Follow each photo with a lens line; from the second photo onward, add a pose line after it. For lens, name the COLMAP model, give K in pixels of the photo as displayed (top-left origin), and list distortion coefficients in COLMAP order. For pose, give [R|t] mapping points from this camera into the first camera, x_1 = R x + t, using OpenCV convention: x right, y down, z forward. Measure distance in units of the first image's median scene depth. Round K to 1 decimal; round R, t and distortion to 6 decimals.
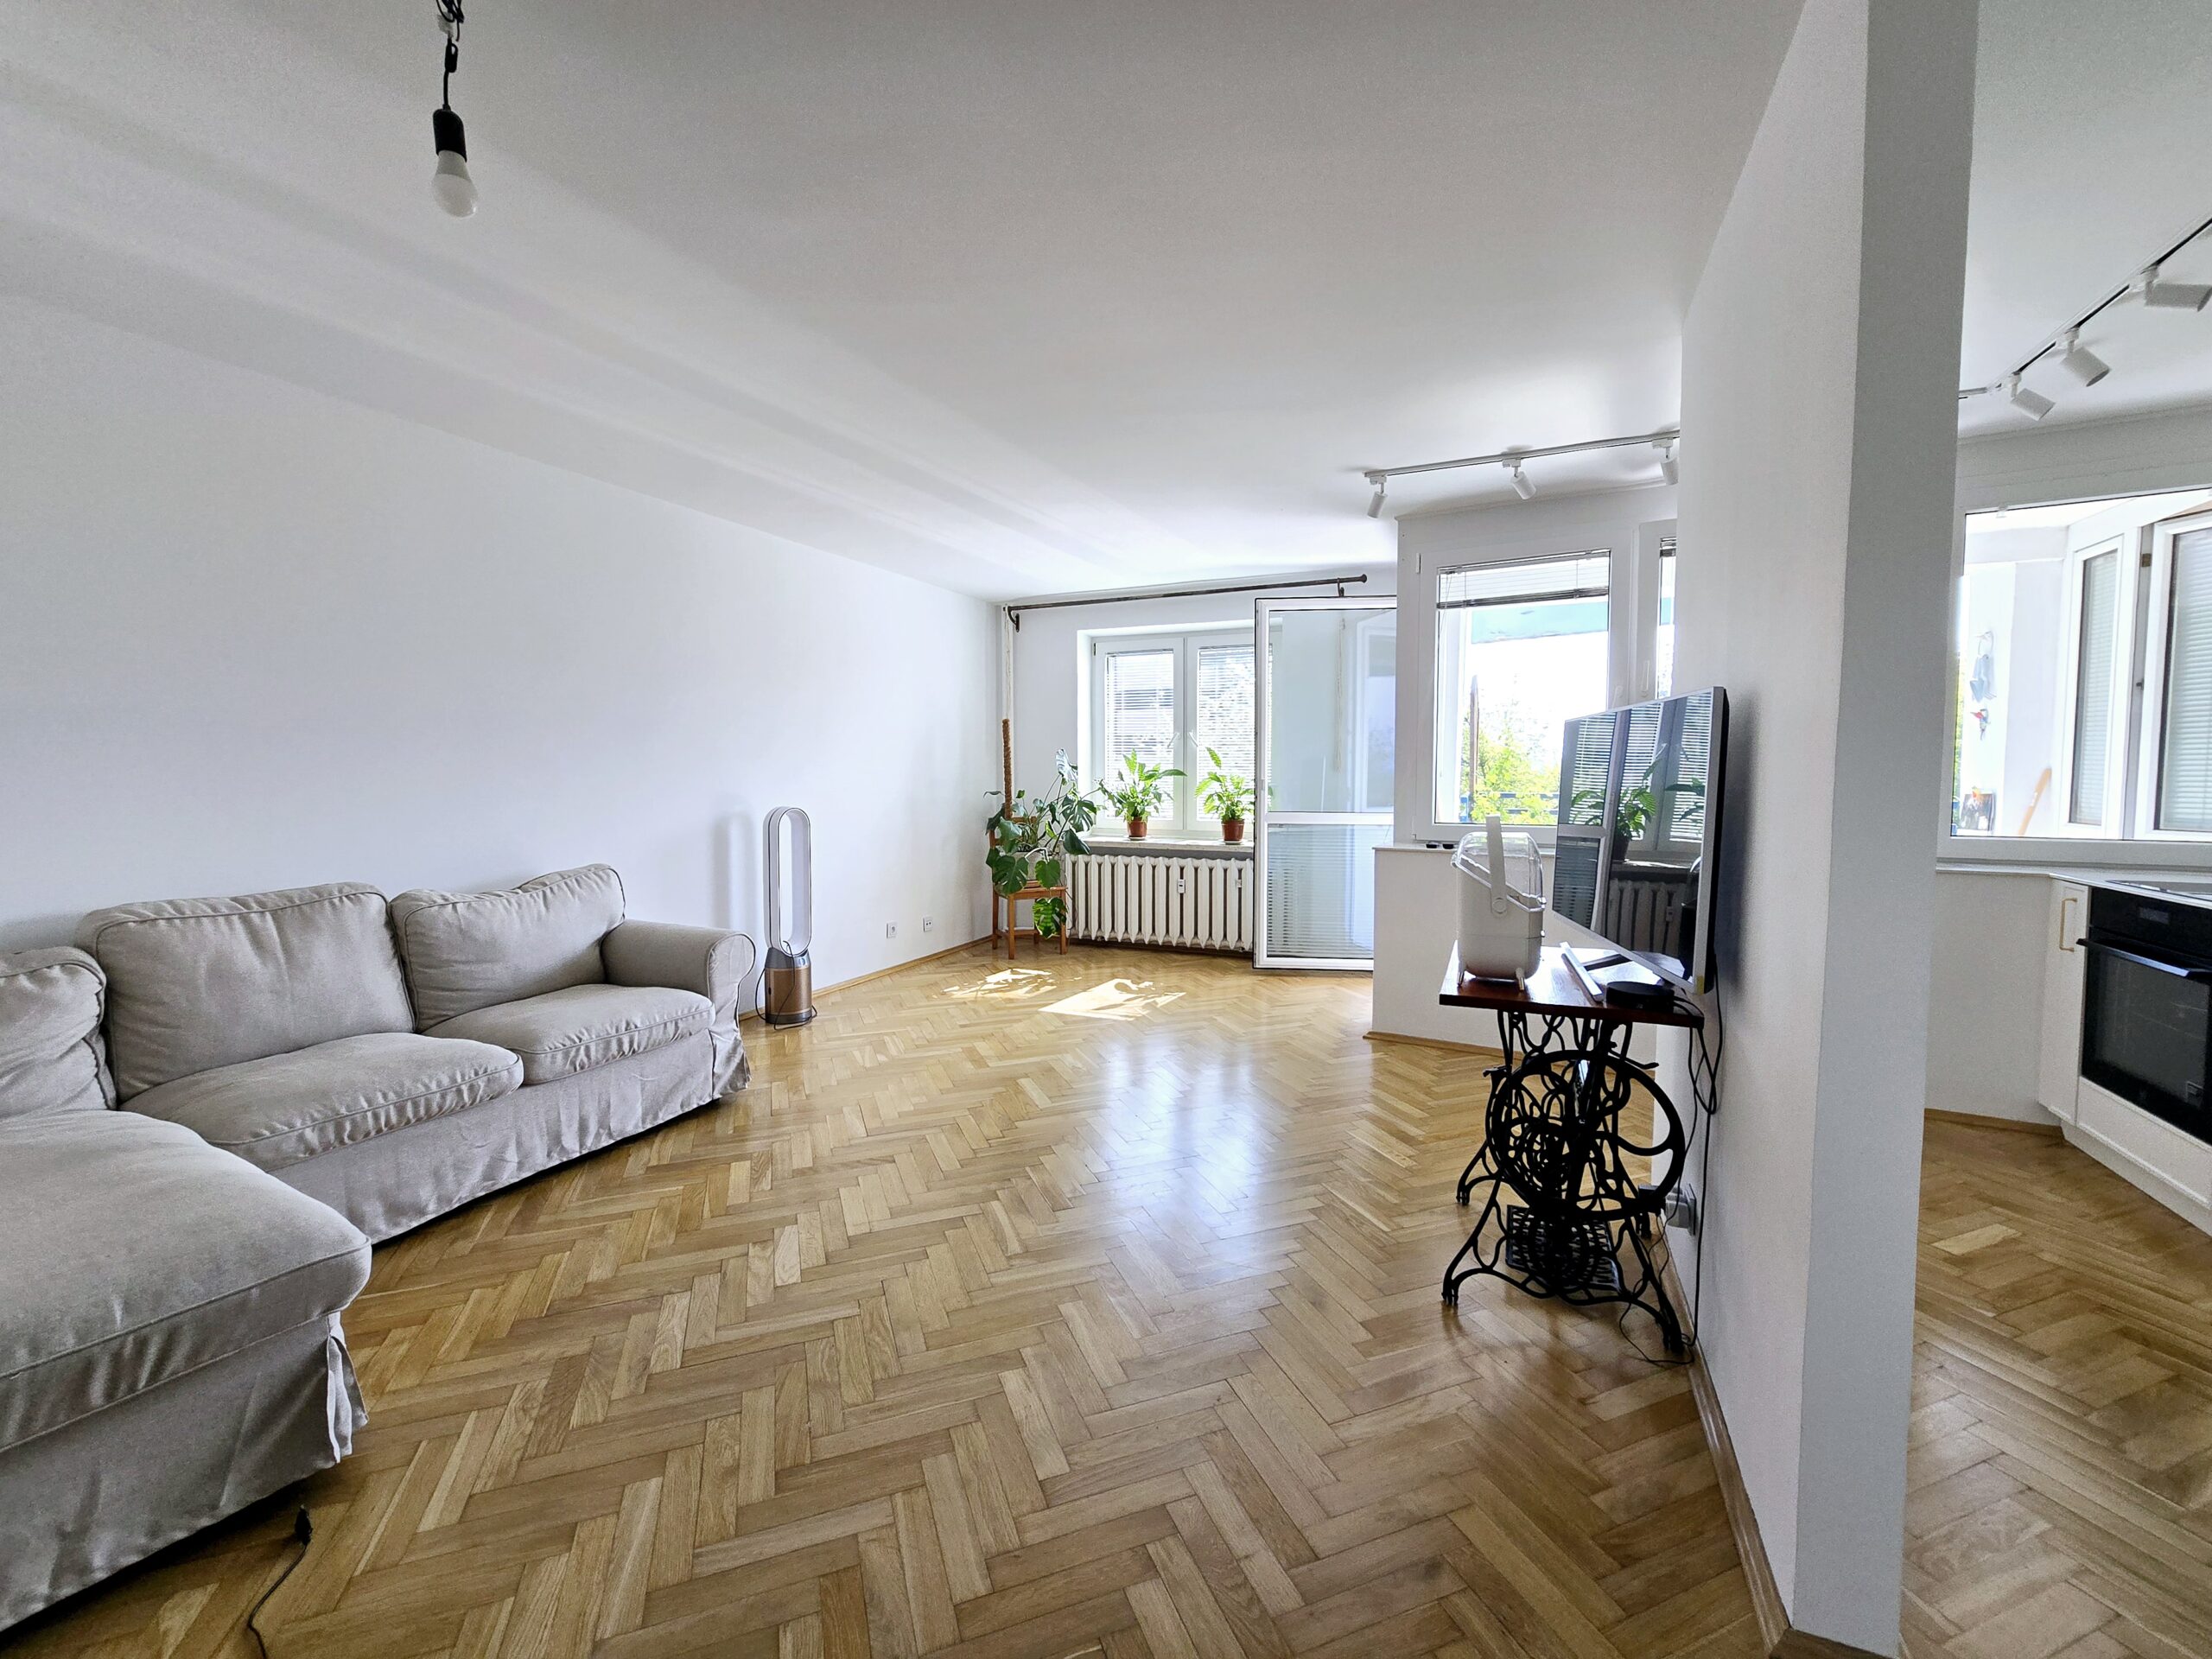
lens RADIAL K [[906.6, 0, 1100.3], [0, 906.6, 823.5], [0, 0, 1]] dist [-0.000675, -0.000240]
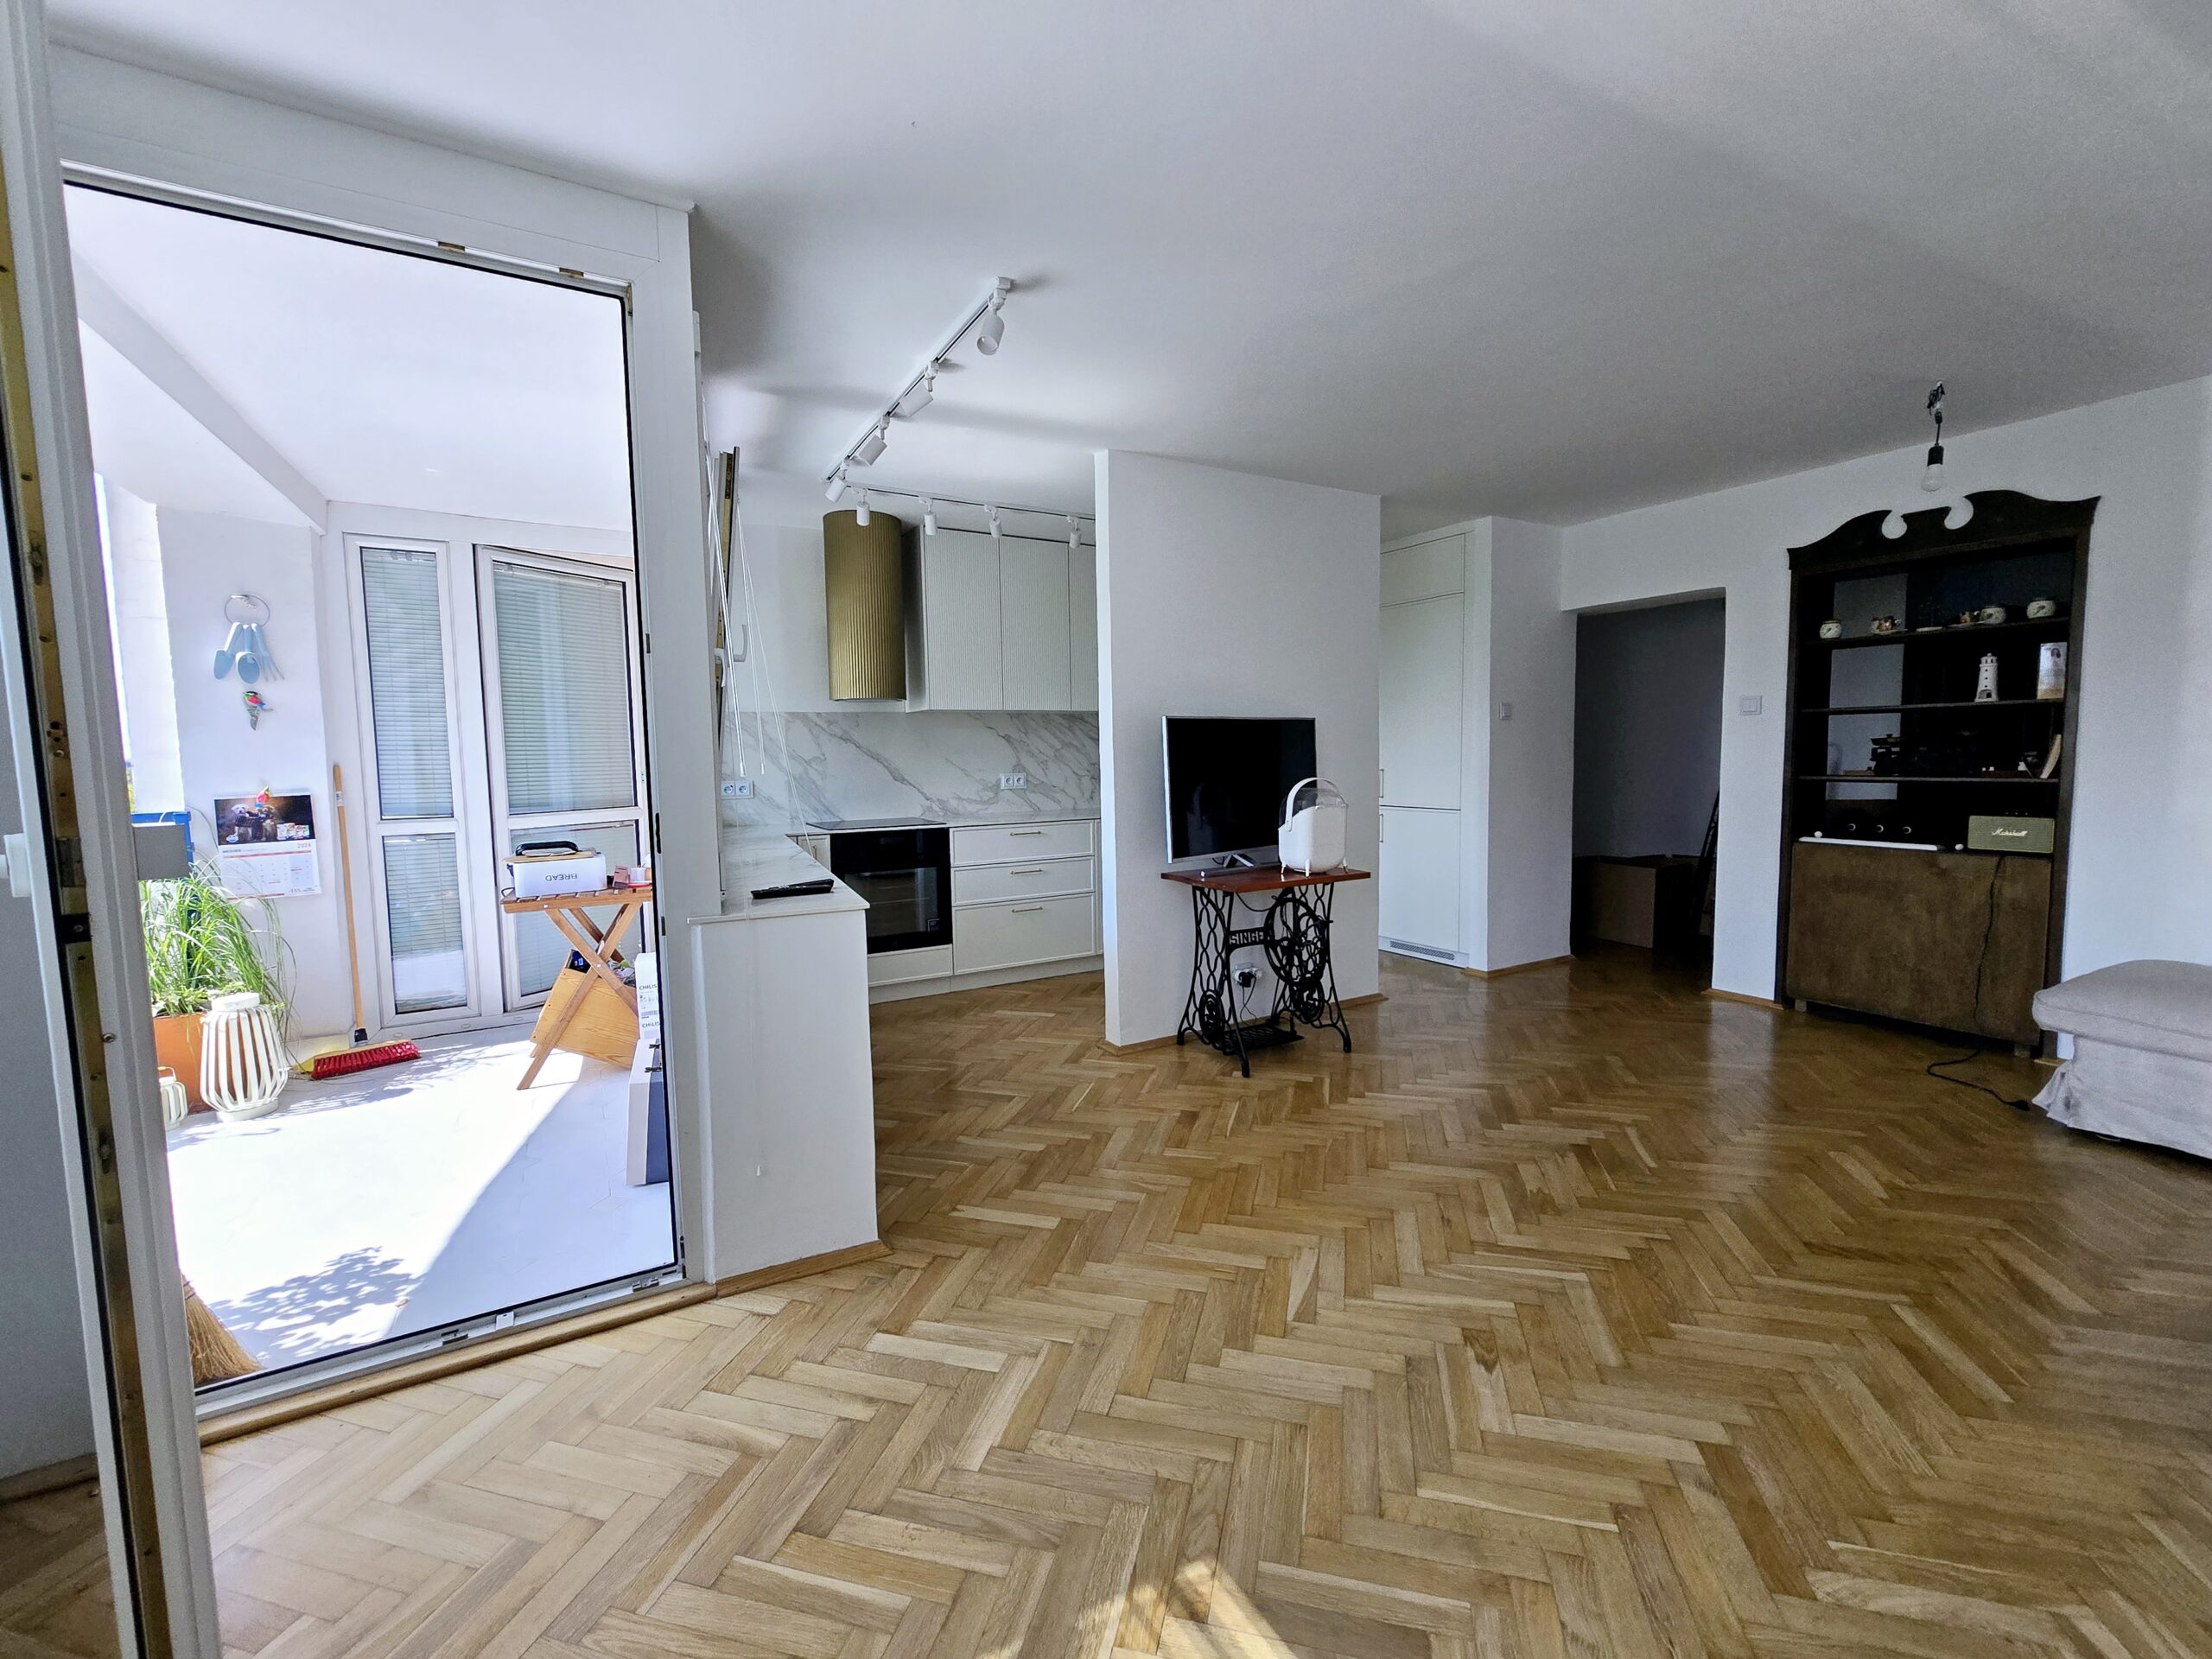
lens RADIAL K [[906.6, 0, 1109.7], [0, 906.6, 827.0], [0, 0, 1]] dist [-0.000675, -0.000240]
pose [[-0.818348, -0.032936, 0.573779, -0.169162], [0.049123, 0.990695, 0.126929, -0.111541], [-0.572620, 0.132058, -0.809115, 1.894321]]
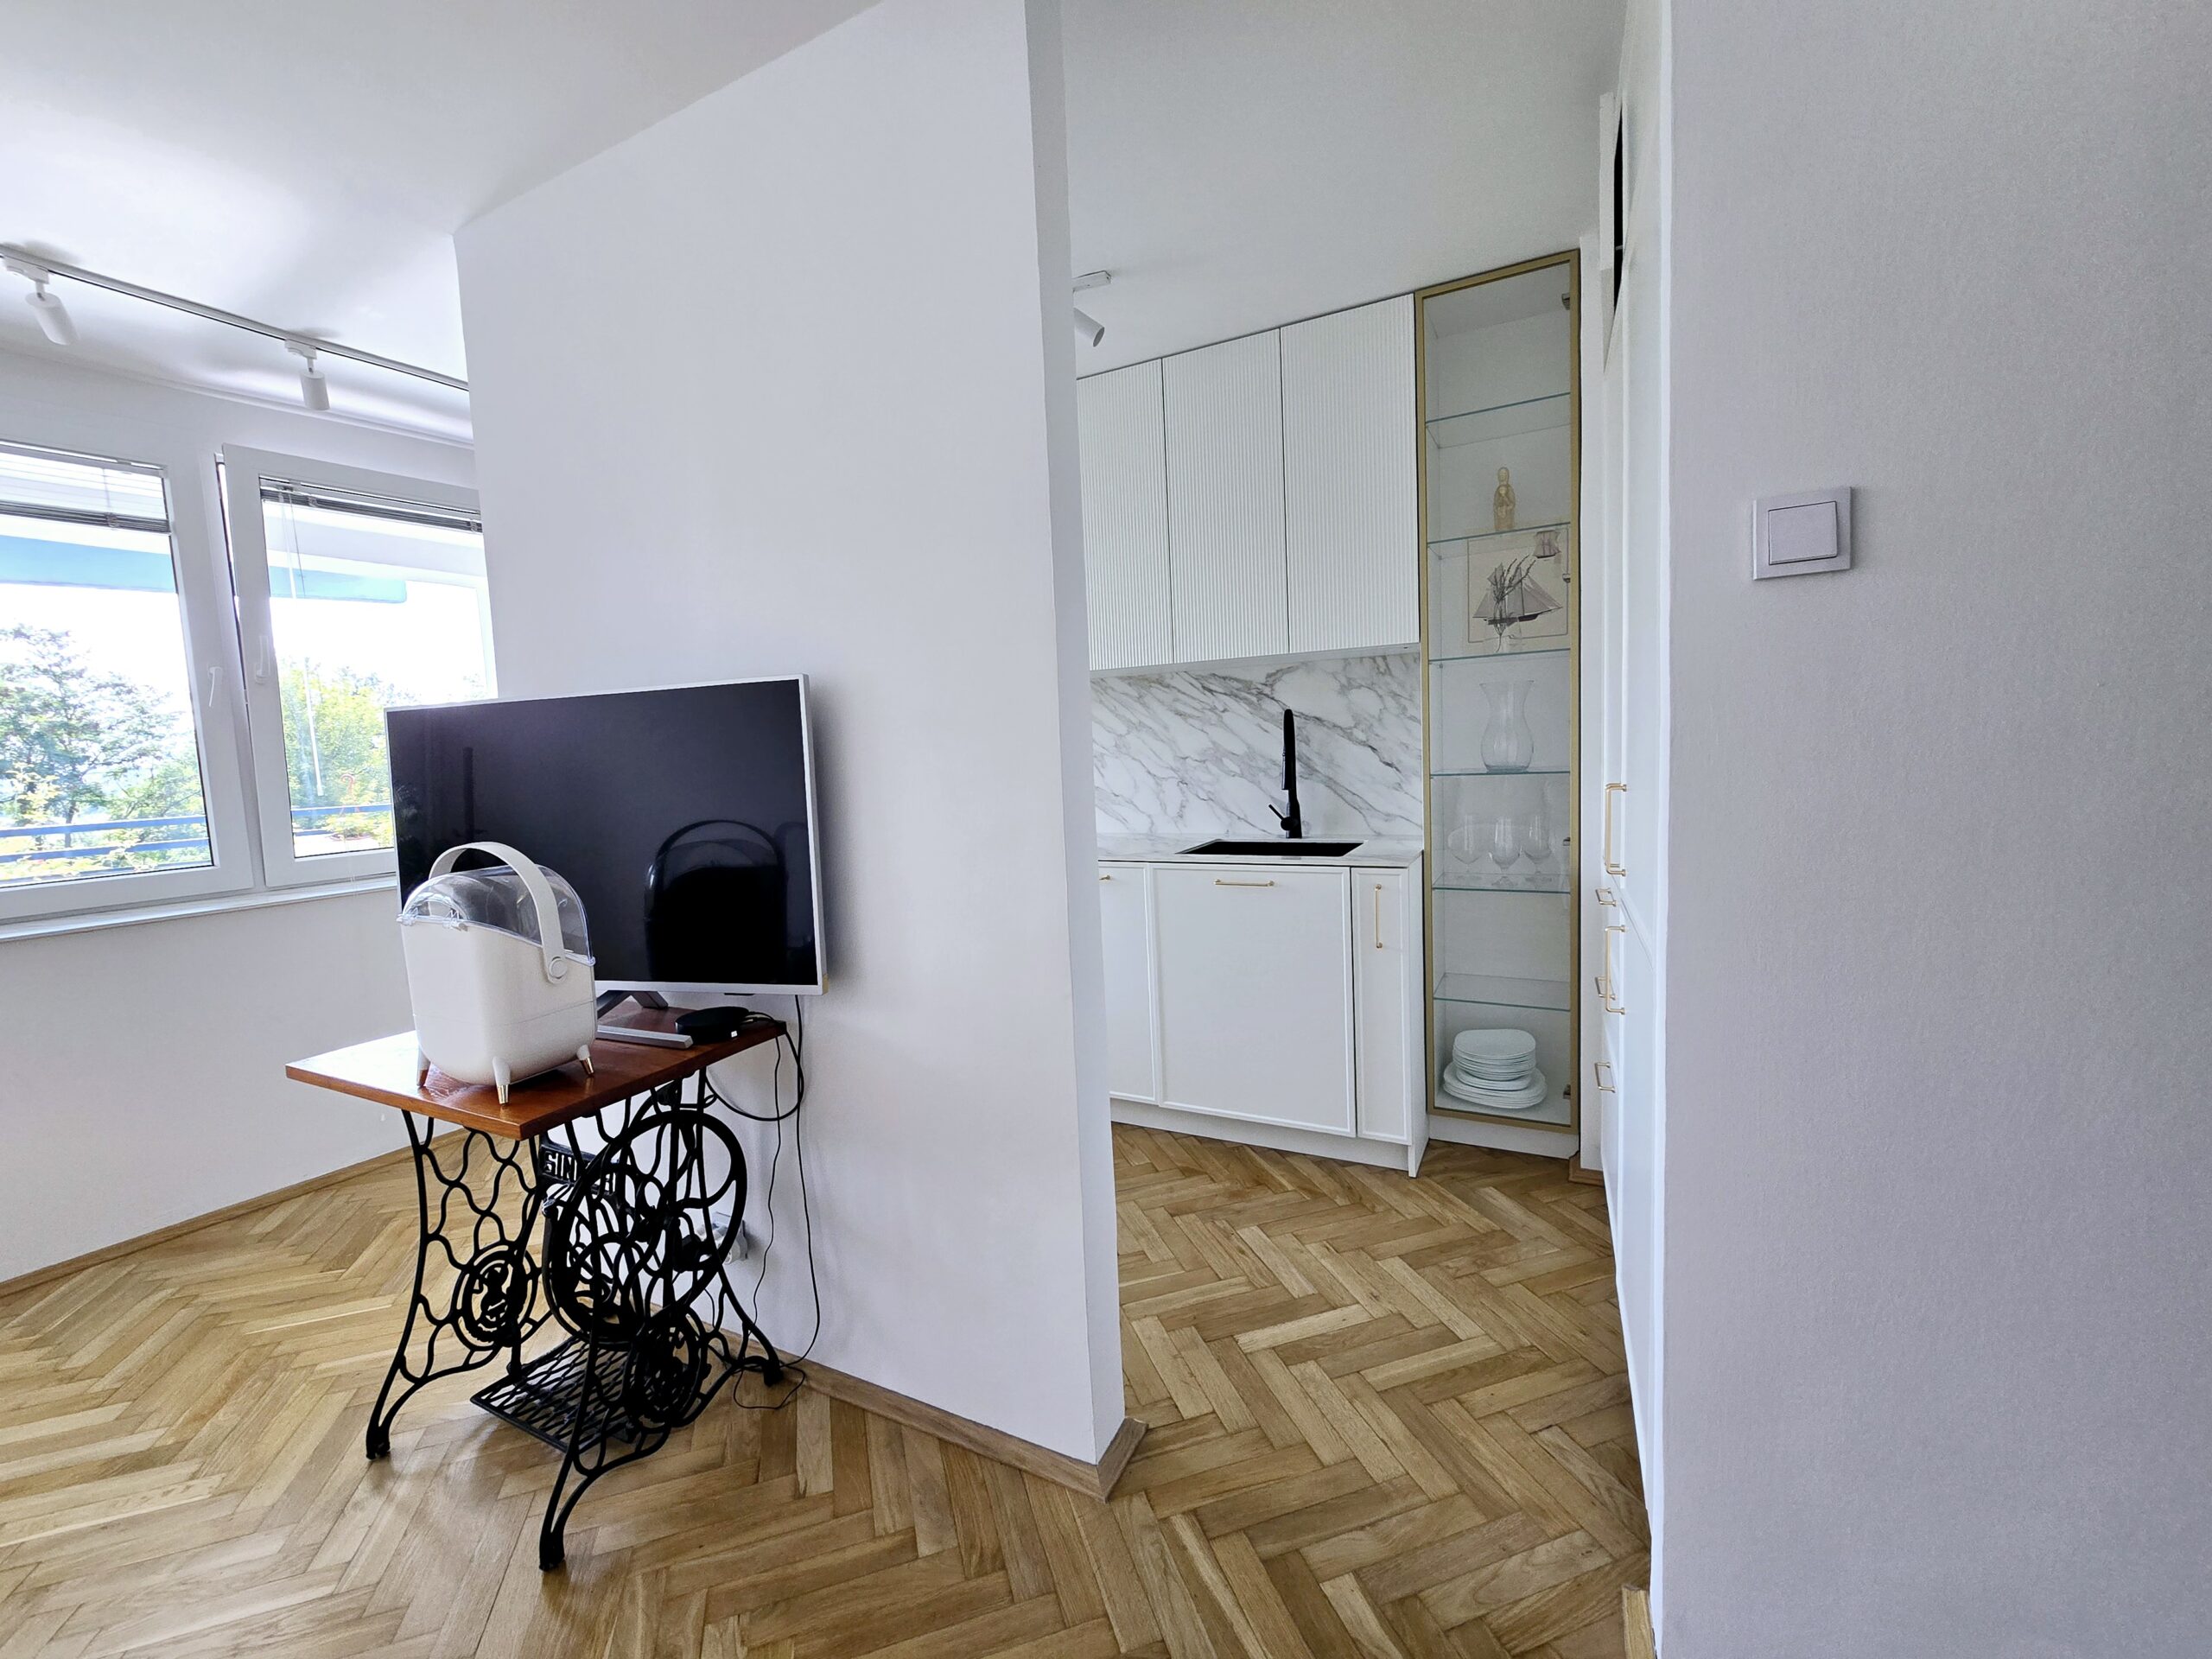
lens RADIAL K [[906.6, 0, 1107.6], [0, 906.6, 825.9], [0, 0, 1]] dist [-0.000675, -0.000240]
pose [[0.045758, -0.094777, 0.994446, -0.153677], [0.100515, 0.990874, 0.089811, -0.027513], [-0.993883, 0.095847, 0.054866, 0.360484]]
